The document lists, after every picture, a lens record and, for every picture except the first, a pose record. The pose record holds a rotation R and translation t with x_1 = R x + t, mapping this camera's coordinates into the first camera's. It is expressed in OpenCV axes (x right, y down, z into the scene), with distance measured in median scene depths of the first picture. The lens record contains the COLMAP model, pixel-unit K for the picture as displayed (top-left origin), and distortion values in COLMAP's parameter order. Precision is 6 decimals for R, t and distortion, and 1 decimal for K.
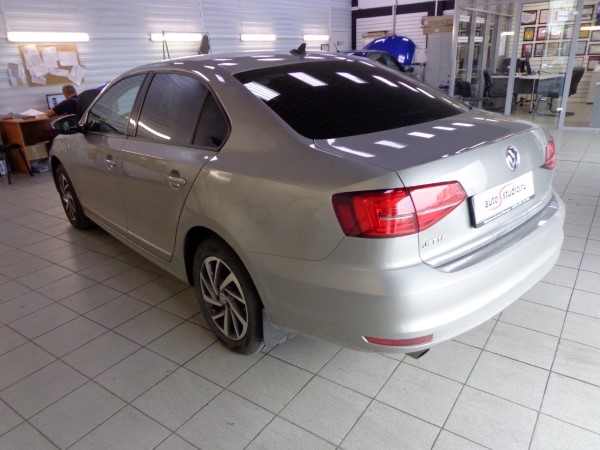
lens RADIAL K [[454.7, 0, 300.0], [0, 454.7, 225.0], [0, 0, 1]] dist [0.004107, 0.007305]
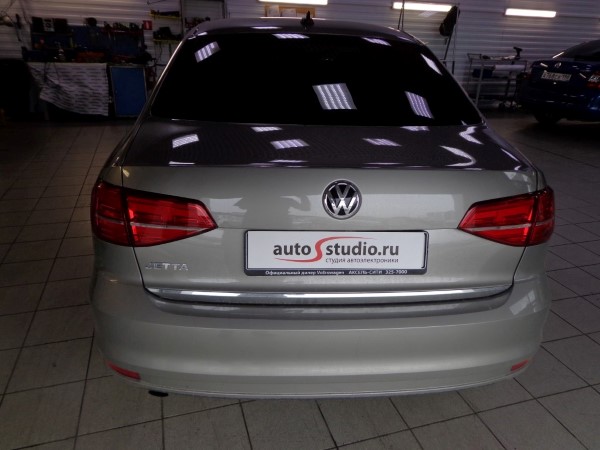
lens RADIAL K [[454.7, 0, 300.0], [0, 454.7, 225.0], [0, 0, 1]] dist [0.004107, 0.007305]
pose [[0.790318, 0.309881, -0.528555, 0.179035], [-0.281845, 0.949851, 0.135451, -0.042024], [0.544022, 0.041921, 0.838023, 0.095292]]
